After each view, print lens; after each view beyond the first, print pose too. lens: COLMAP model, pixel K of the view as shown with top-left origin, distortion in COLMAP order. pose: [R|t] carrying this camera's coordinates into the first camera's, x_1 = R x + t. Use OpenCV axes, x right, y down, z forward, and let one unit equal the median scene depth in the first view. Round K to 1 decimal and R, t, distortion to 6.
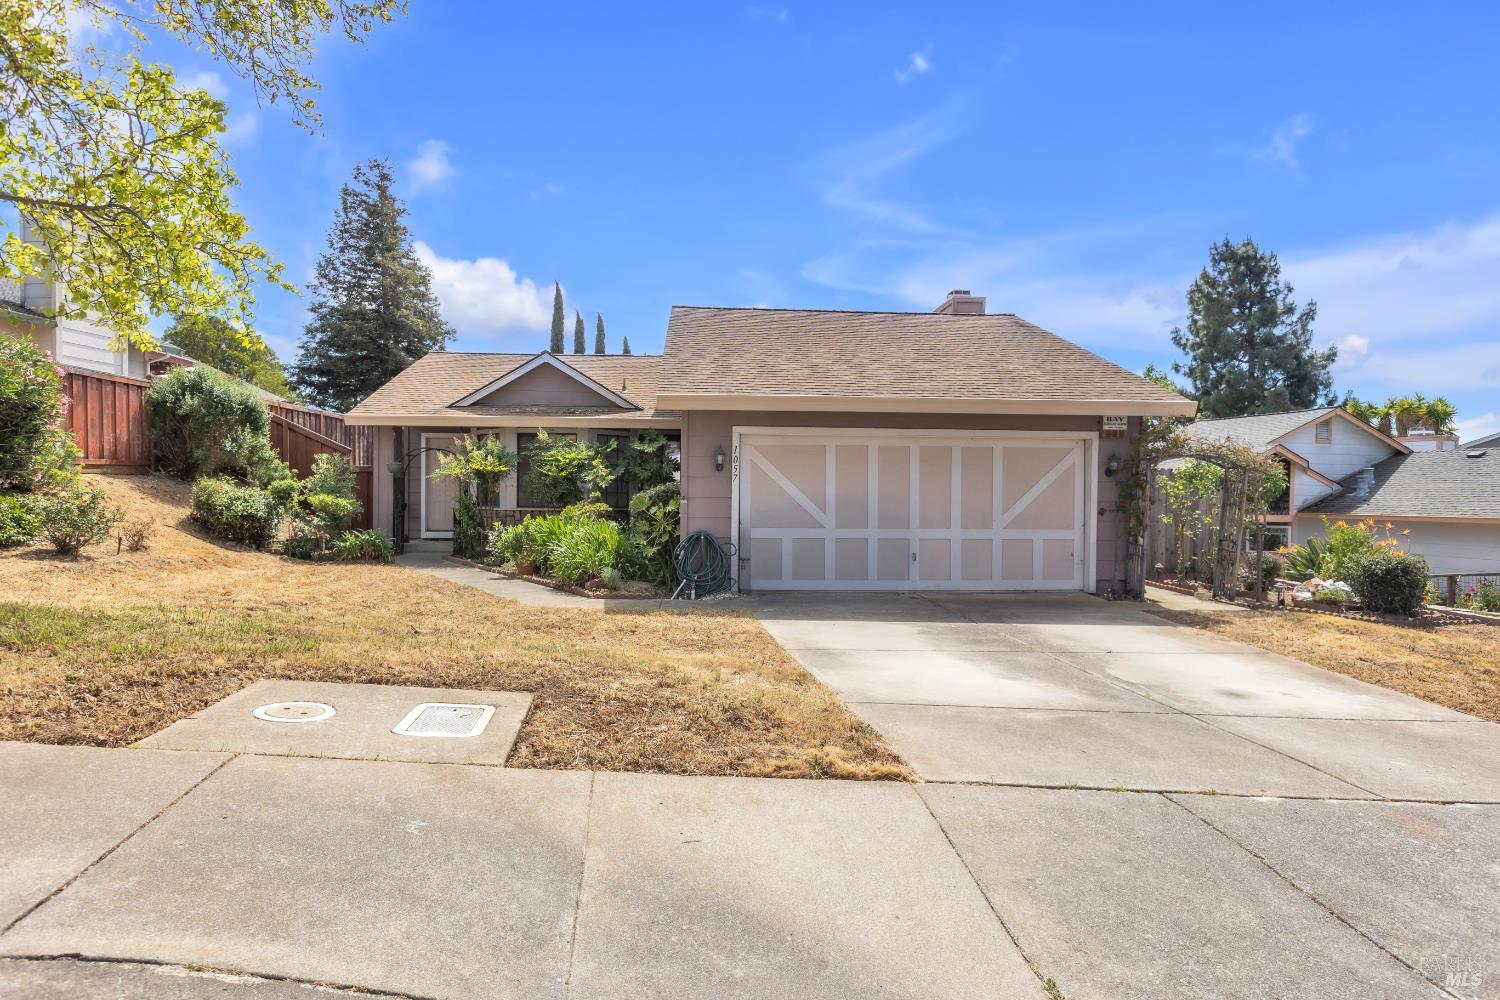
lens RADIAL K [[783.3, 0, 736.4], [0, 783.3, 496.7], [0, 0, 1]] dist [-0.000730, 0.000274]
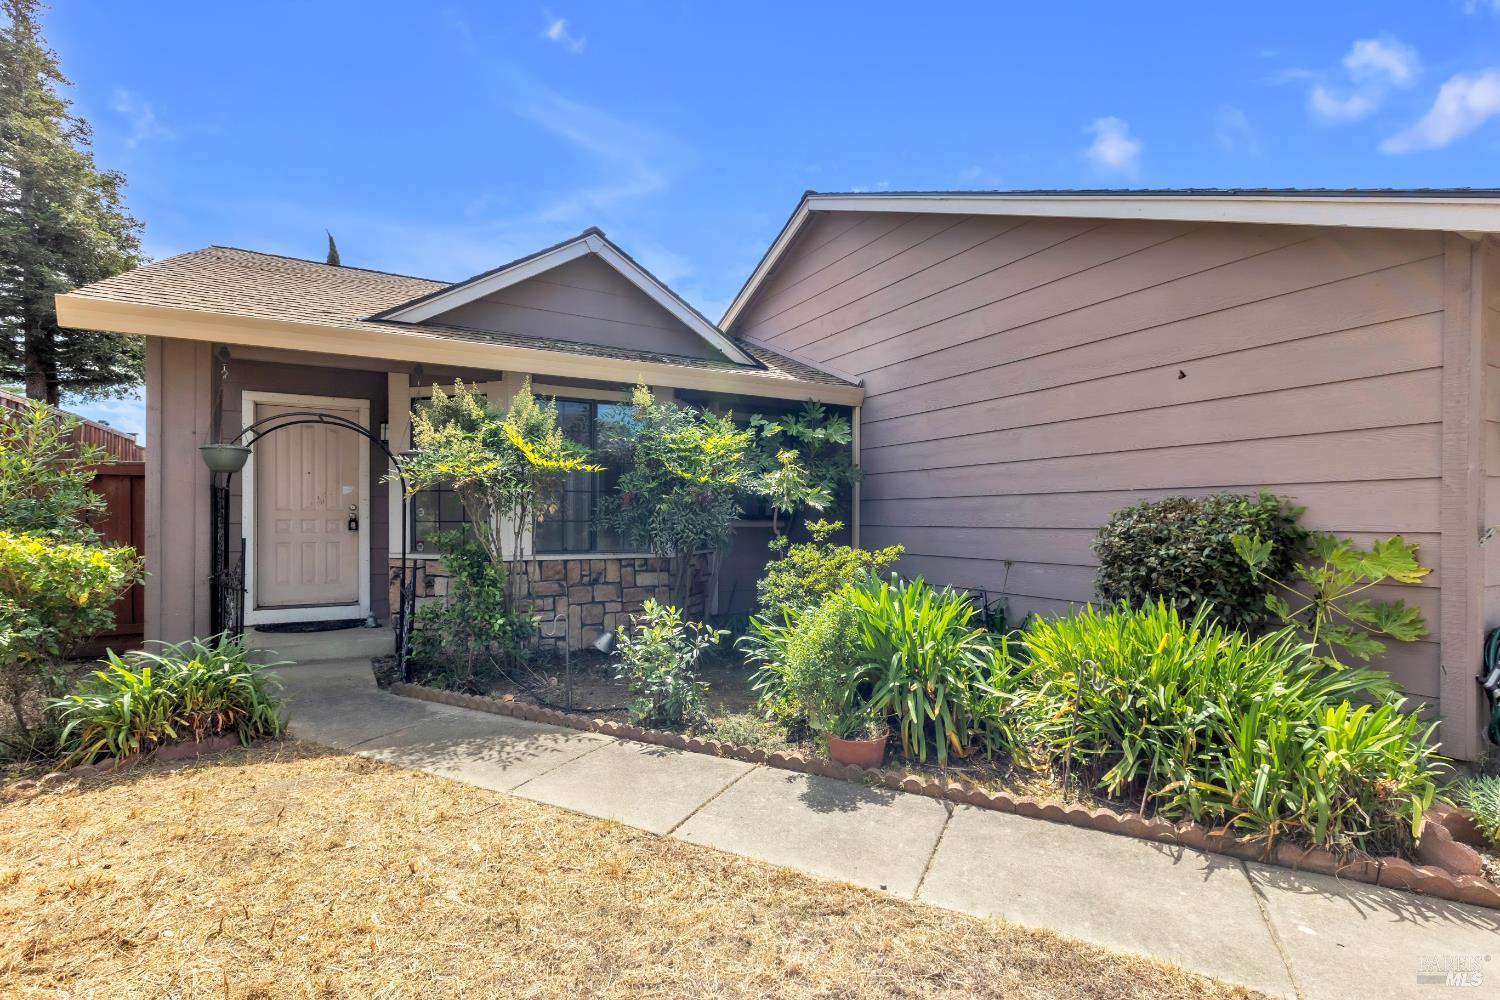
lens RADIAL K [[683.5, 0, 742.9], [0, 683.5, 528.9], [0, 0, 1]] dist [-0.001922, -0.000094]
pose [[0.907658, -0.008350, 0.419627, -0.481490], [0.007467, 0.999965, 0.003746, -0.003260], [-0.419643, -0.000267, 0.907689, 0.825064]]
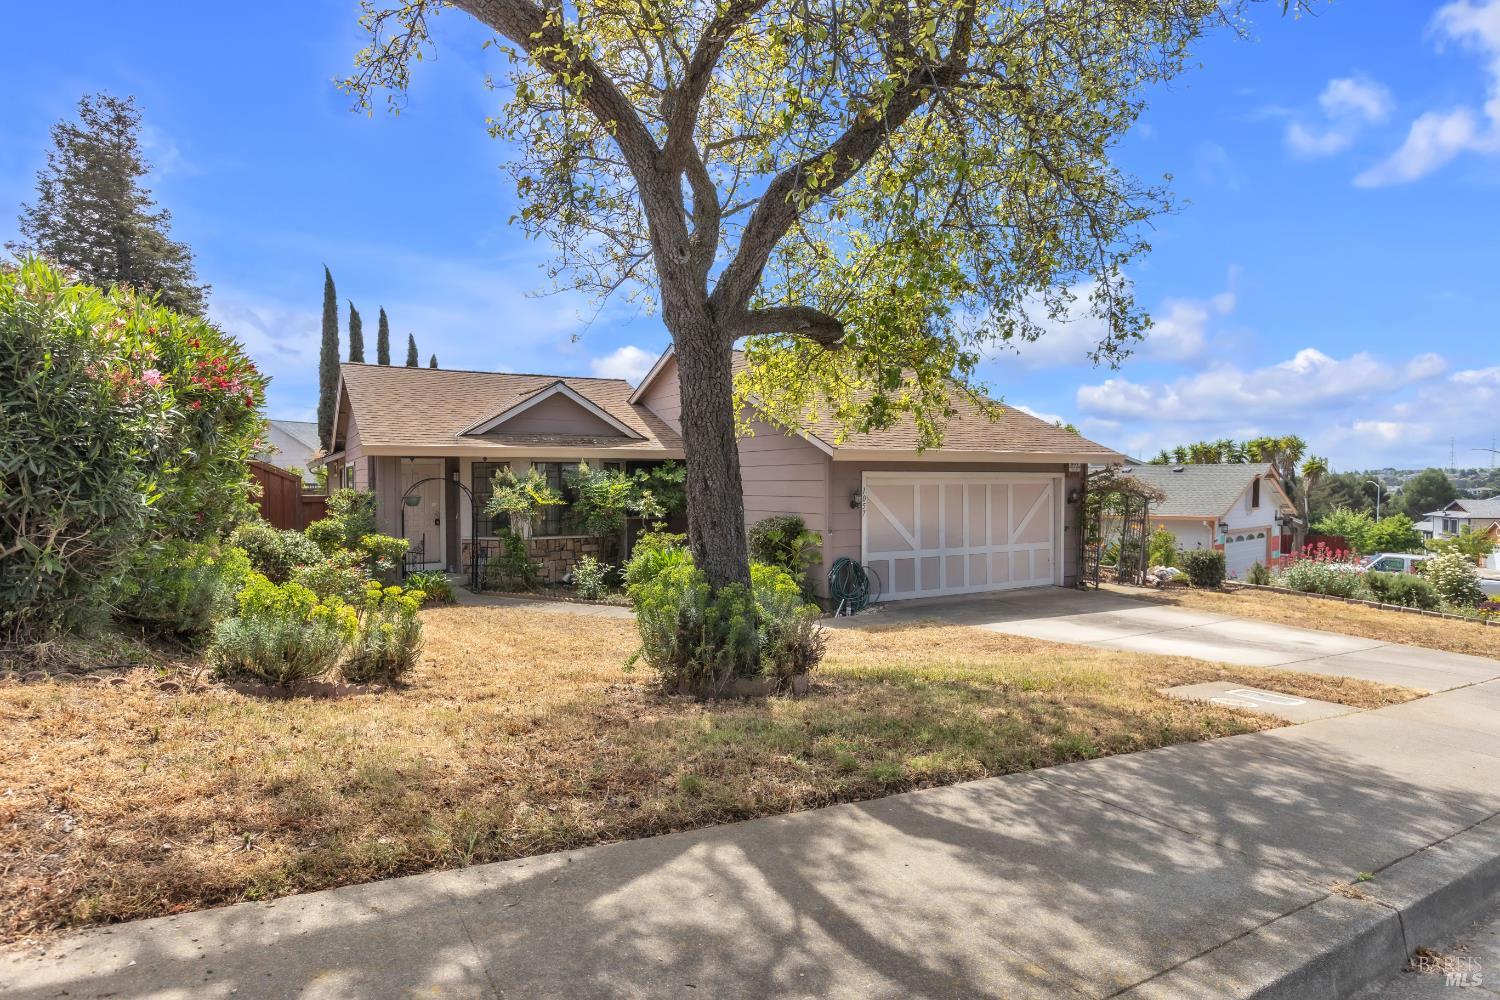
lens RADIAL K [[783.3, 0, 745.2], [0, 783.3, 491.5], [0, 0, 1]] dist [-0.000730, 0.000274]
pose [[0.889523, -0.015927, 0.456613, -0.702257], [0.014921, 0.999872, 0.005810, -0.065159], [-0.456647, 0.001645, 0.889647, -0.006906]]
